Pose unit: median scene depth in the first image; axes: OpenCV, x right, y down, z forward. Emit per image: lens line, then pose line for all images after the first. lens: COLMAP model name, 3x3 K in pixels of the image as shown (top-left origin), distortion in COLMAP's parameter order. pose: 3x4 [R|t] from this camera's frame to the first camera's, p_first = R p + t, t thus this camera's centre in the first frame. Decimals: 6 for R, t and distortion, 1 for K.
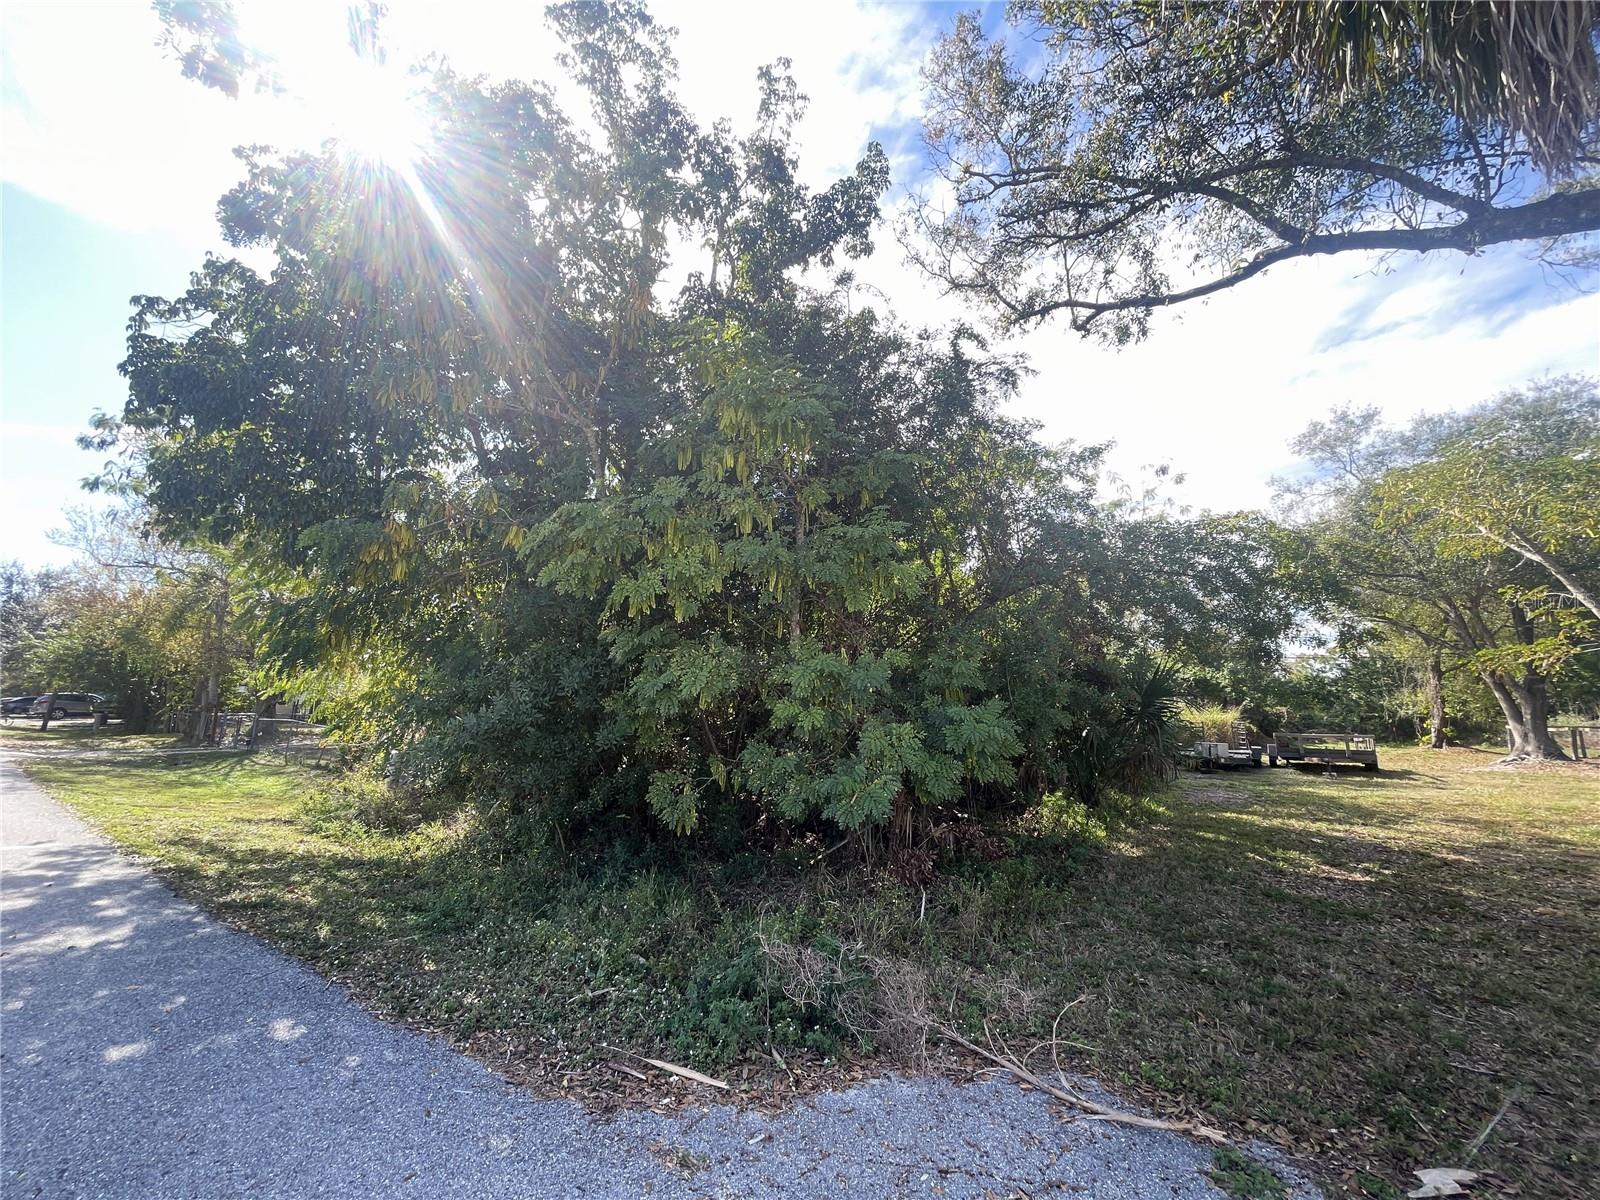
lens RADIAL K [[642.2, 0, 800.5], [0, 642.2, 595.1], [0, 0, 1]] dist [-0.003552, -0.000590]
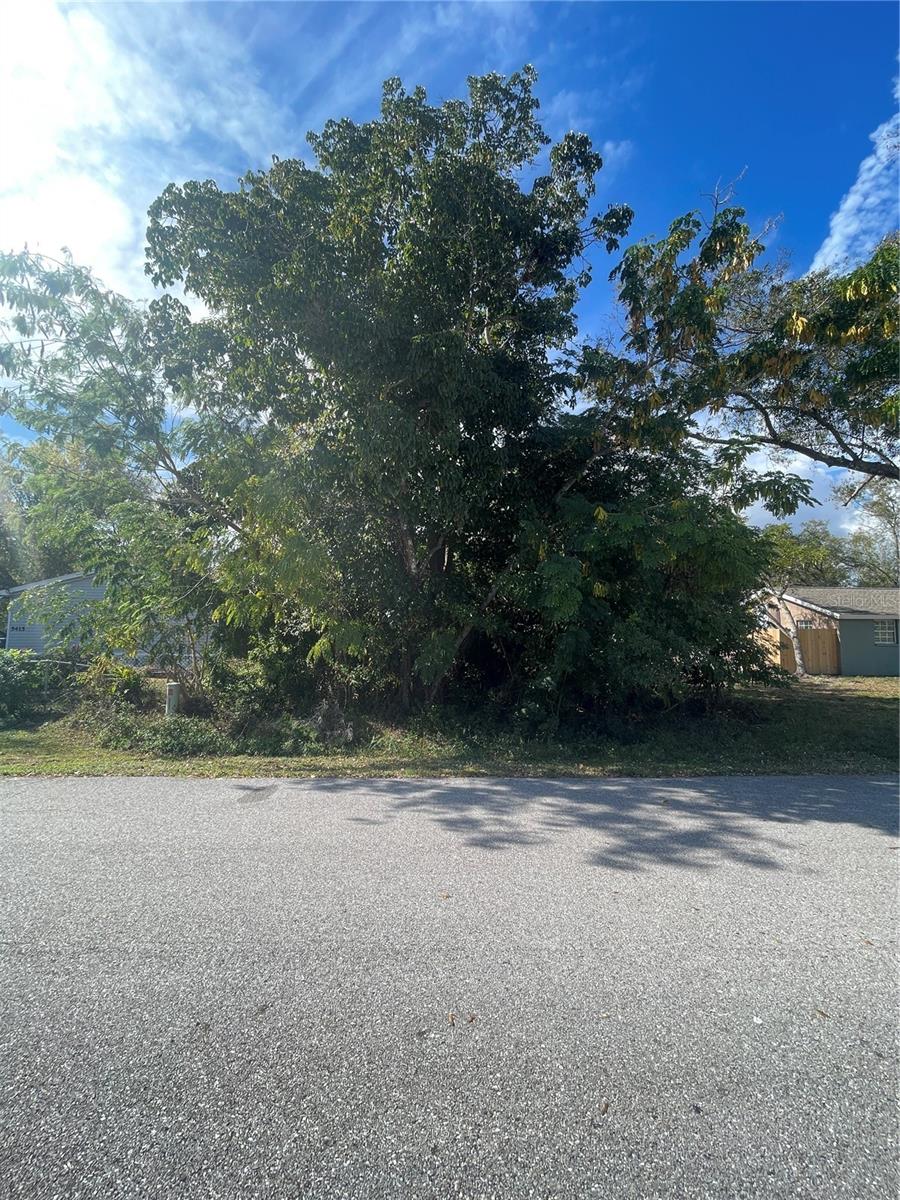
lens RADIAL K [[481.6, 0, 450.0], [0, 481.6, 593.7], [0, 0, 1]] dist [-0.003552, -0.000590]
pose [[0.800548, 0.041009, 0.597863, -0.748373], [-0.092629, 0.994134, 0.055841, 0.019423], [-0.592066, -0.100083, 0.799651, 0.144891]]
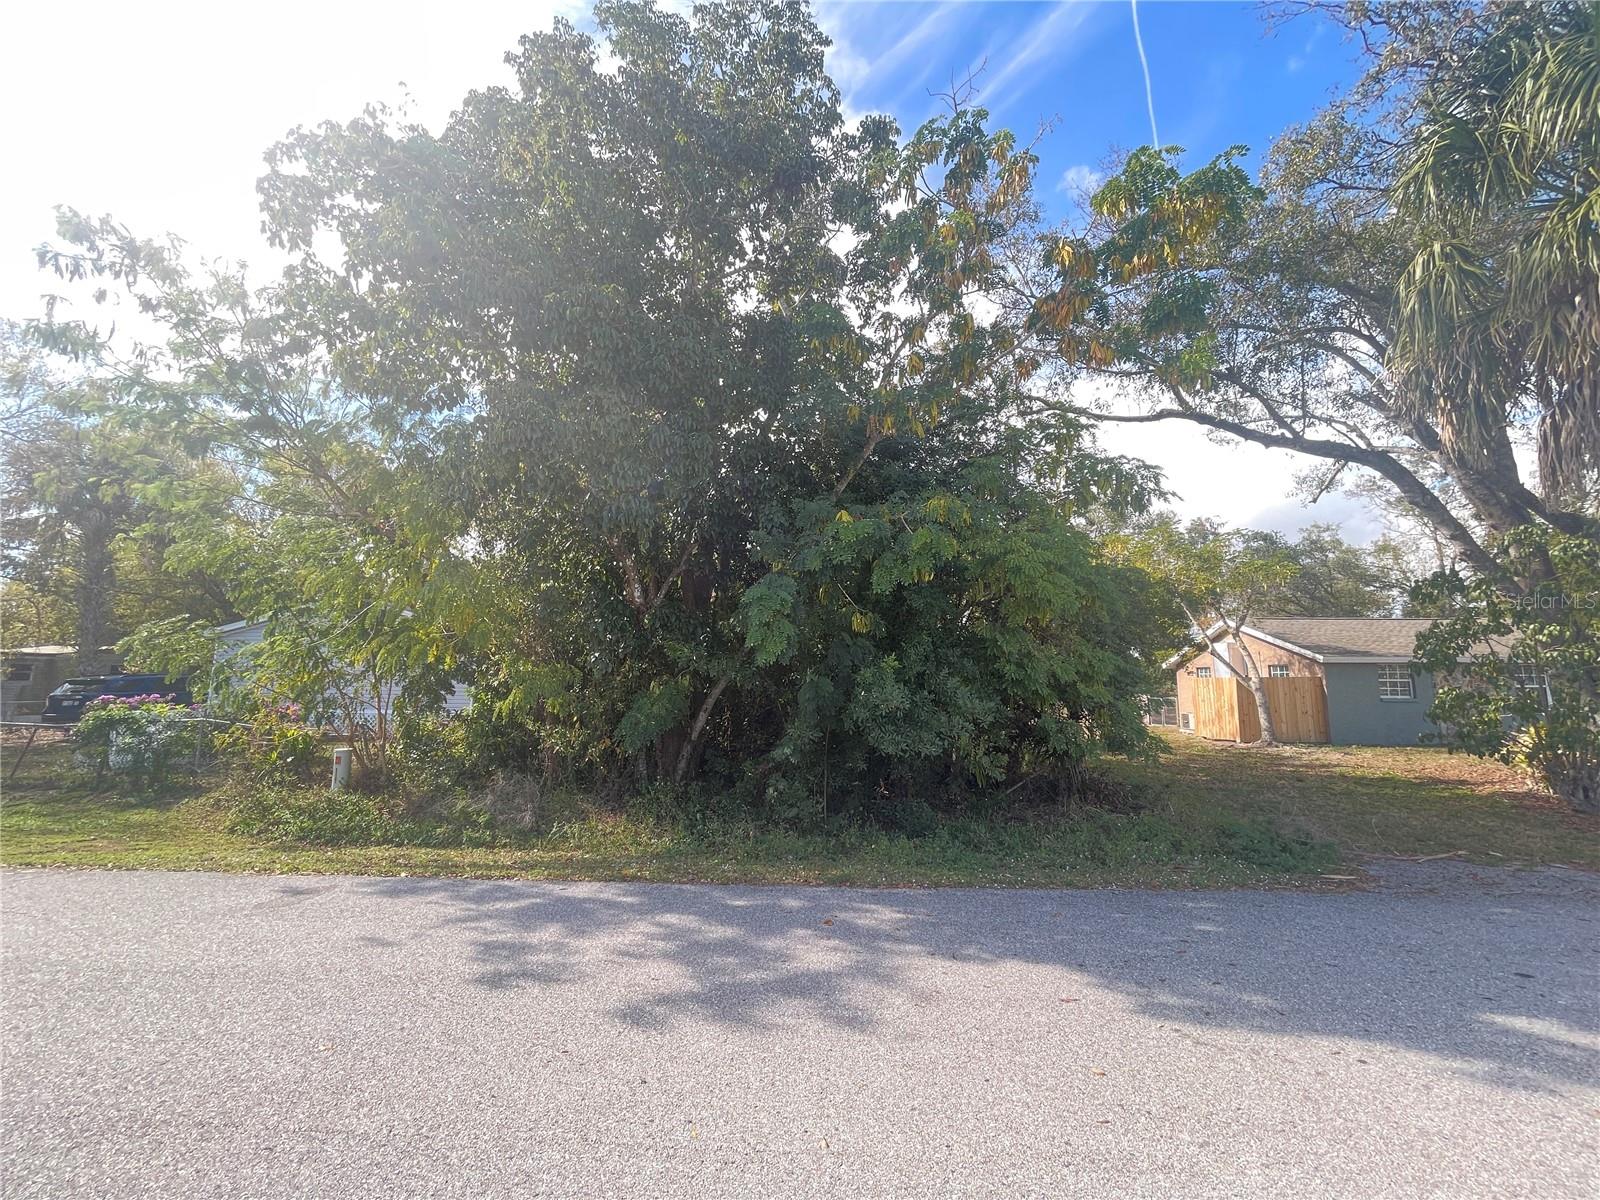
lens RADIAL K [[642.2, 0, 793.4], [0, 642.2, 594.4], [0, 0, 1]] dist [-0.003552, -0.000590]
pose [[0.840969, 0.066685, 0.536959, -0.609014], [-0.082015, 0.996620, 0.004679, 0.008143], [-0.534832, -0.047973, 0.843595, 0.060021]]
